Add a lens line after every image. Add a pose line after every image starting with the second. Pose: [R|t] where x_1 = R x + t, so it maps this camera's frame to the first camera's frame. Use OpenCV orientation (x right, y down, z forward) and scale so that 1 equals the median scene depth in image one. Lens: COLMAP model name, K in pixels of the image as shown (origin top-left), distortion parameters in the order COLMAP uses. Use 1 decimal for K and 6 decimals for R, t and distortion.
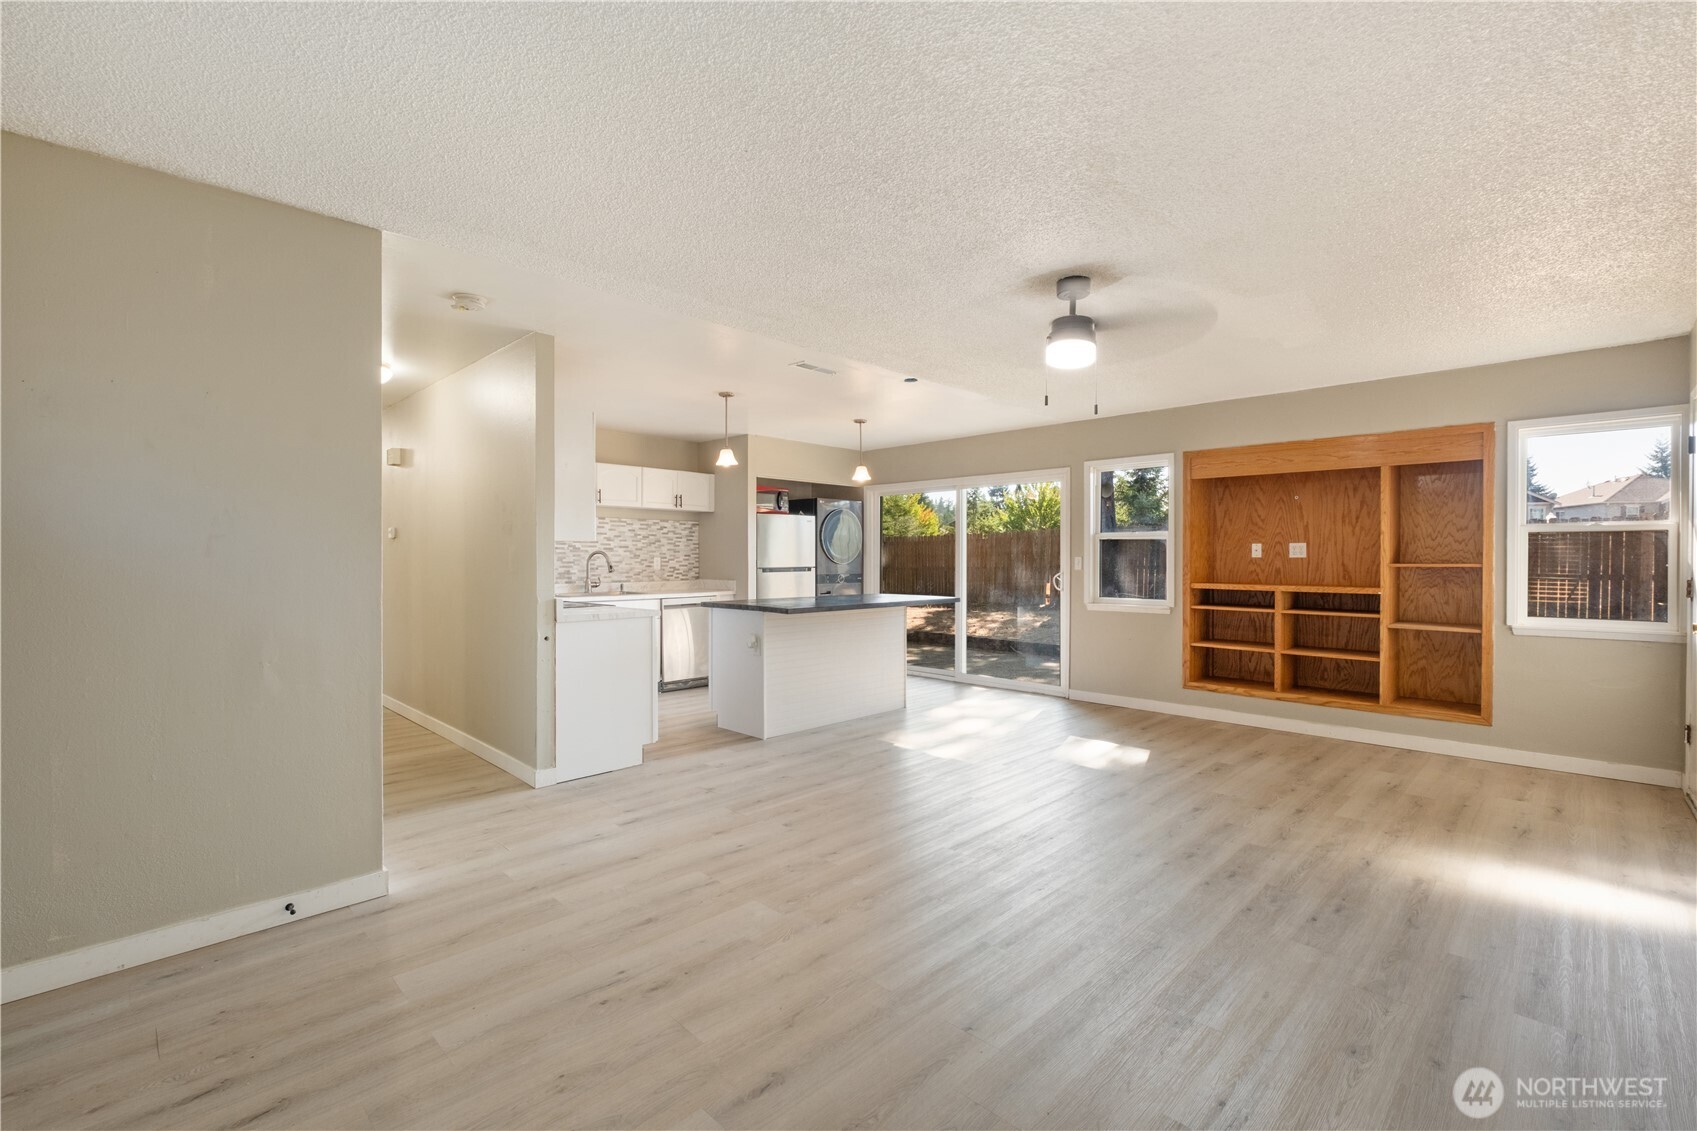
lens RADIAL K [[737.1, 0, 840.5], [0, 737.1, 565.0], [0, 0, 1]] dist [-0.005615, -0.000804]
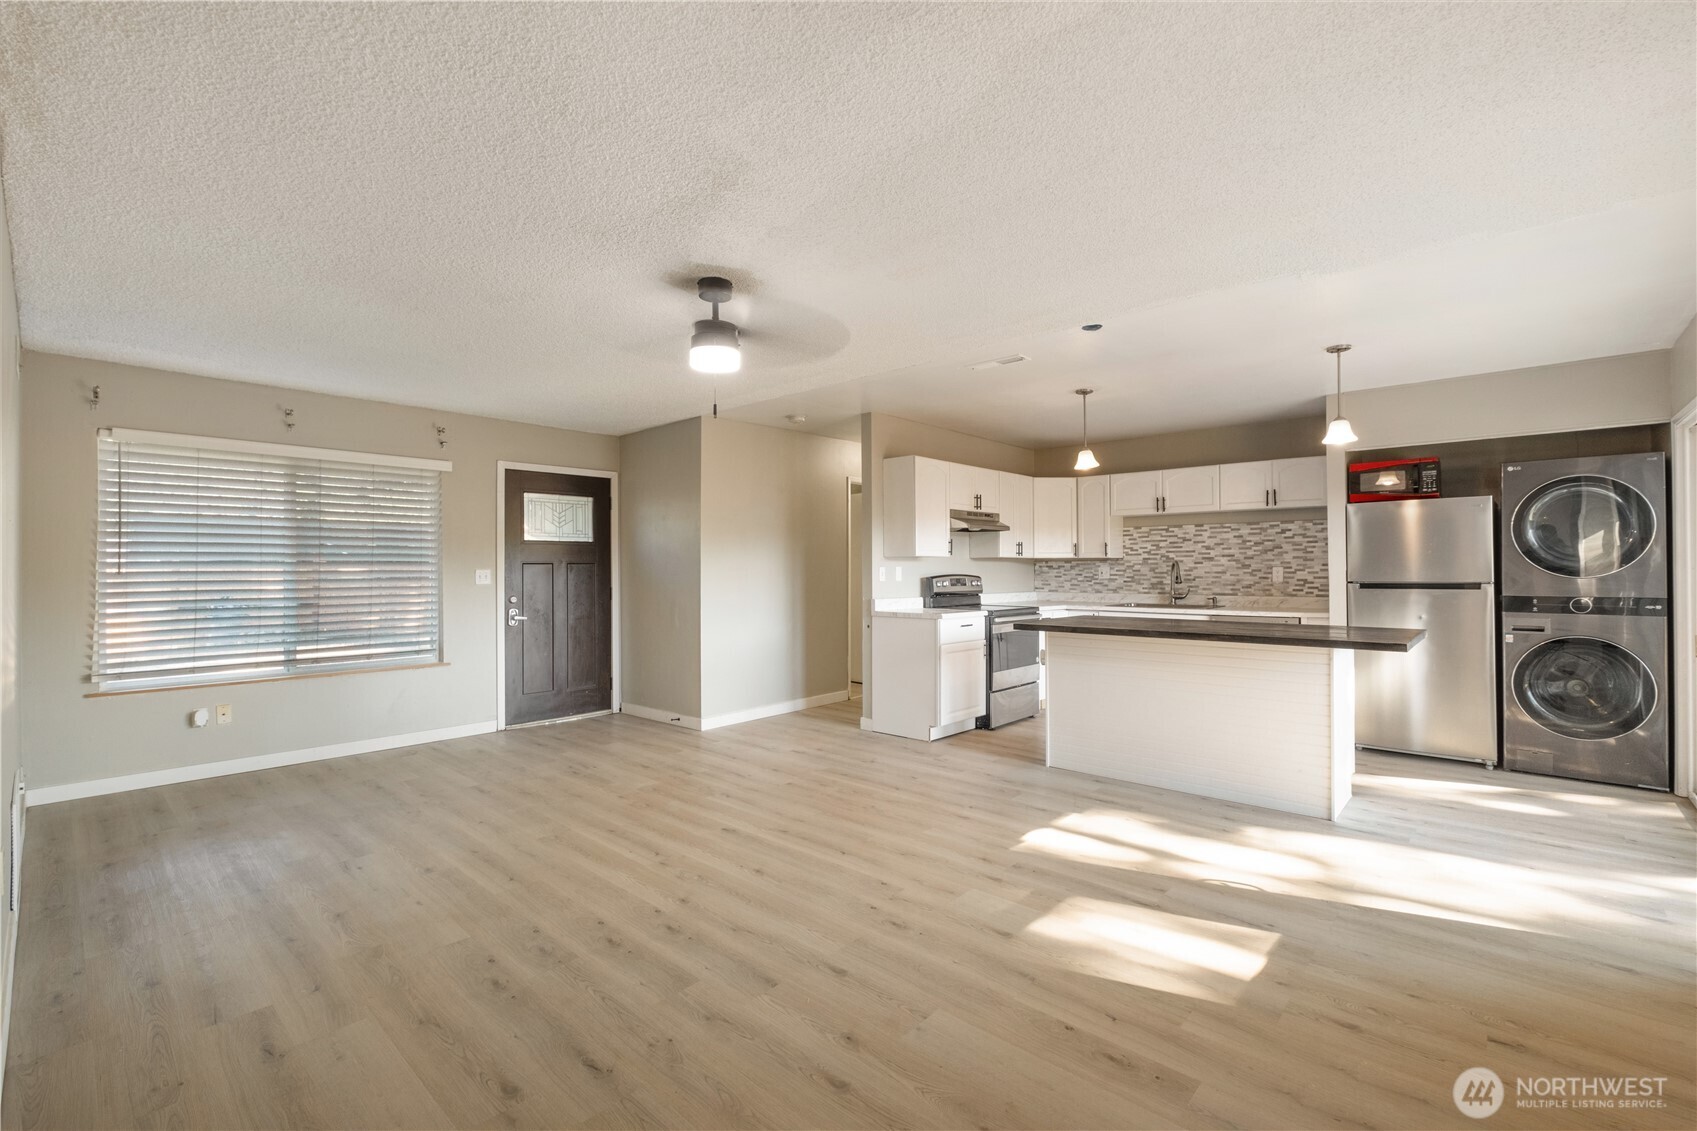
lens RADIAL K [[731.5, 0, 840.8], [0, 731.5, 563.5], [0, 0, 1]] dist [0.008910, -0.007904]
pose [[0.047493, -0.008022, -0.998839, 0.712978], [-0.006253, 0.999946, -0.008328, -0.006053], [0.998852, 0.006642, 0.047440, 0.623149]]
